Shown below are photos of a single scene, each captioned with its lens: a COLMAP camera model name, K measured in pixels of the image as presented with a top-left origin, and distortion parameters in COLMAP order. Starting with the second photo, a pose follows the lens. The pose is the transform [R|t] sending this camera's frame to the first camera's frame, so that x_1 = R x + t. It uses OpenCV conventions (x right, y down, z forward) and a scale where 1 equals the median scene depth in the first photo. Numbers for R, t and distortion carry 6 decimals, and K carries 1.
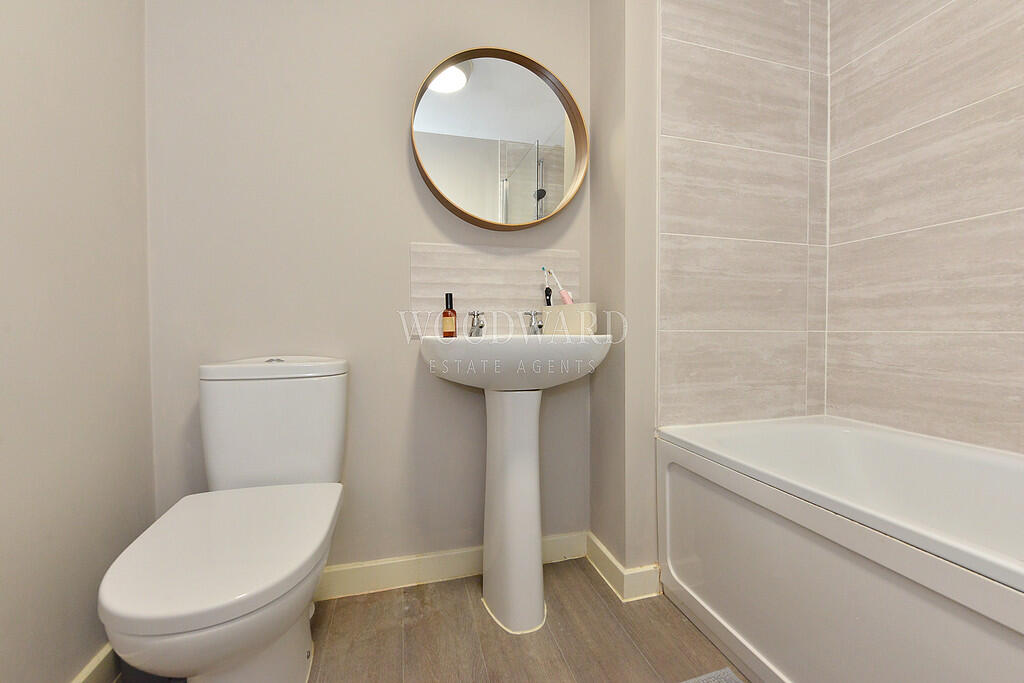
lens RADIAL K [[404.2, 0, 512.0], [0, 404.2, 341.5], [0, 0, 1]] dist [-0.012274, -0.000219]
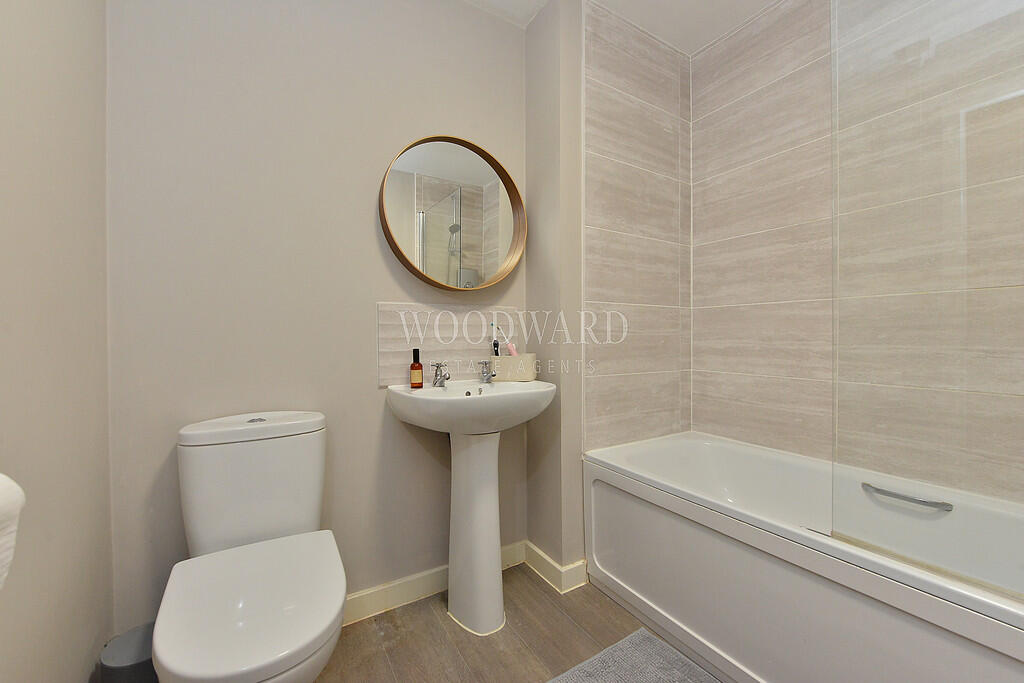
lens RADIAL K [[404.2, 0, 512.0], [0, 404.2, 341.5], [0, 0, 1]] dist [-0.012274, -0.000219]
pose [[0.960206, -0.004393, 0.279257, -0.212744], [0.008588, 0.999868, -0.013801, -0.120992], [-0.279159, 0.015651, 0.960117, -0.171424]]
